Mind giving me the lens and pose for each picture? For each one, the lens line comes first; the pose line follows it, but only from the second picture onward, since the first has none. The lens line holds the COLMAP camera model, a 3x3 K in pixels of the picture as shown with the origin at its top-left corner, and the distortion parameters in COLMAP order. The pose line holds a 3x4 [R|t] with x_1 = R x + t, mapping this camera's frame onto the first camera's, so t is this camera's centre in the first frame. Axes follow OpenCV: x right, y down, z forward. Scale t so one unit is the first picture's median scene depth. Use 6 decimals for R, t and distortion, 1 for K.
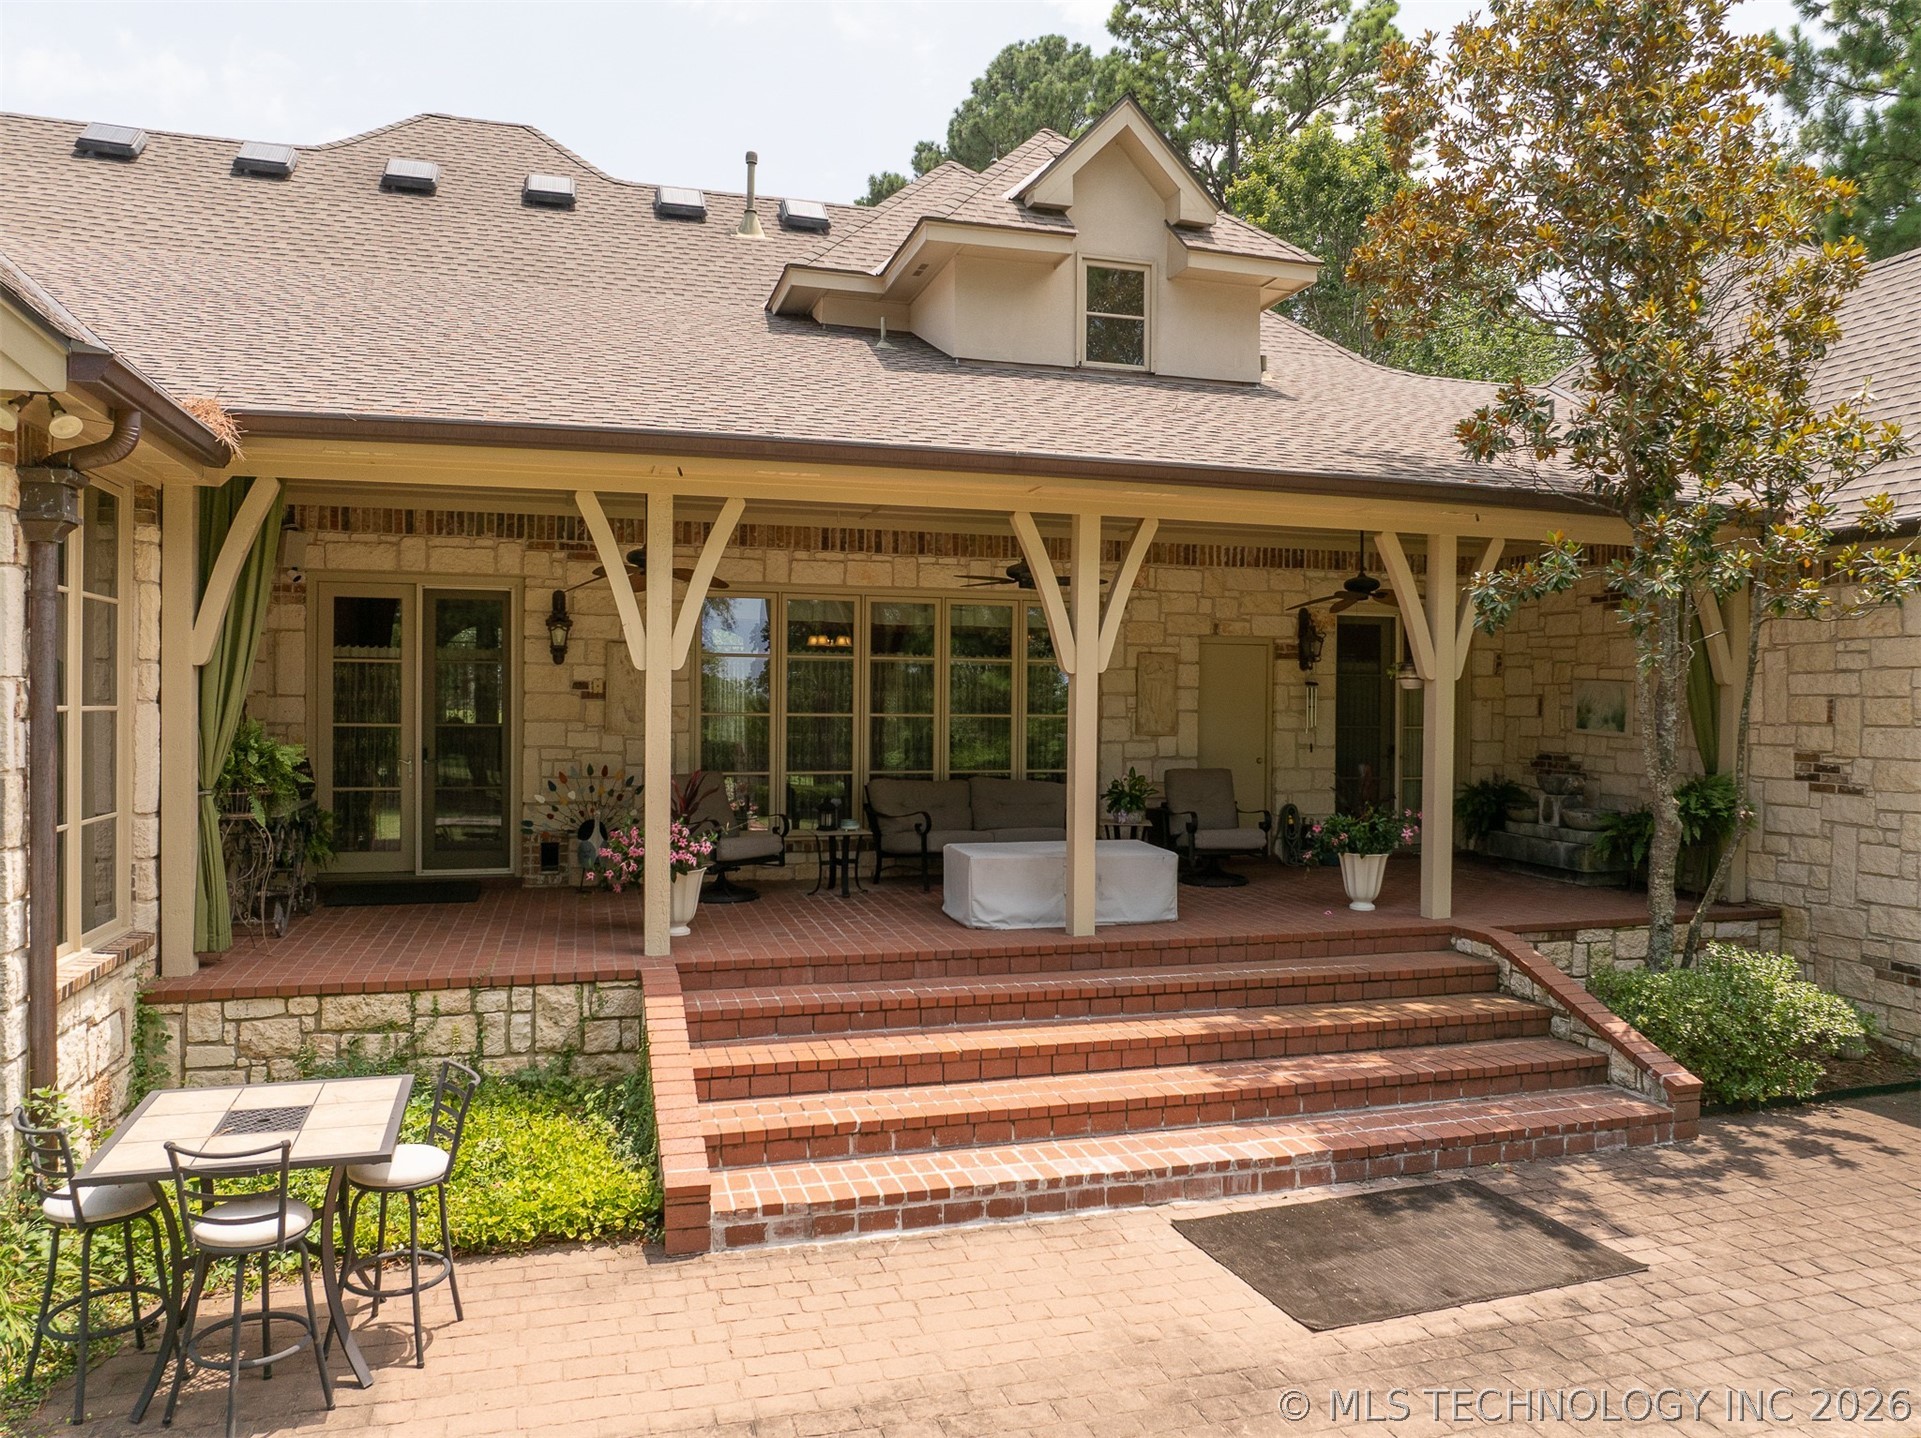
lens RADIAL K [[1358.2, 0, 963.4], [0, 1358.2, 720.1], [0, 0, 1]] dist [-0.031255, -0.002154]
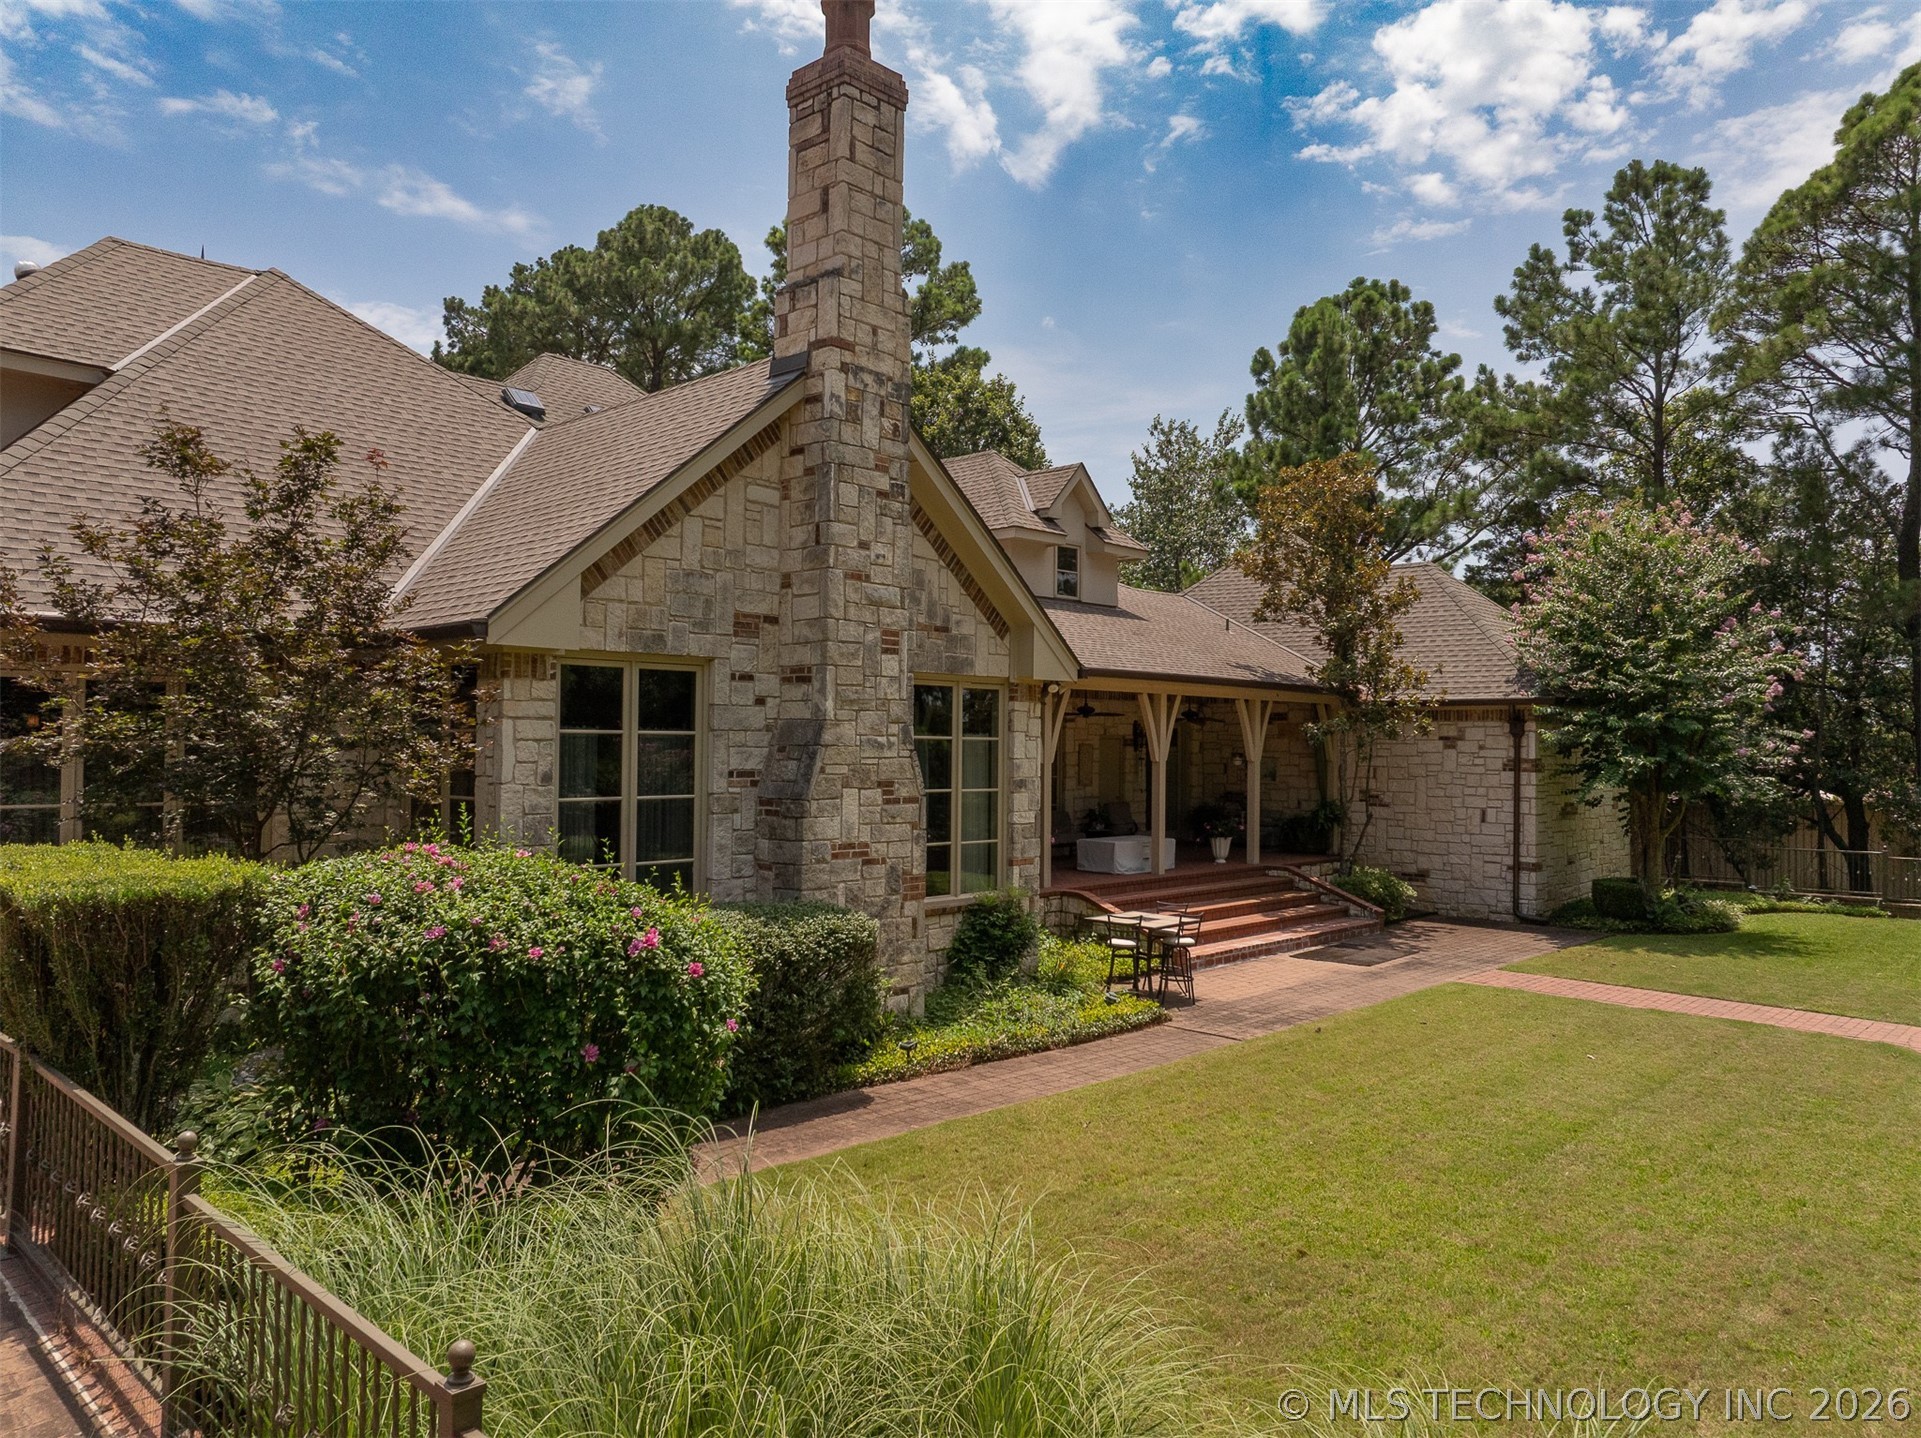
lens RADIAL K [[1358.2, 0, 958.2], [0, 1358.2, 726.0], [0, 0, 1]] dist [-0.031255, -0.002154]
pose [[0.873900, 0.000565, 0.486106, -1.369068], [0.000588, 0.999997, -0.002219, -0.097548], [-0.486106, 0.002225, 0.873897, -0.898287]]
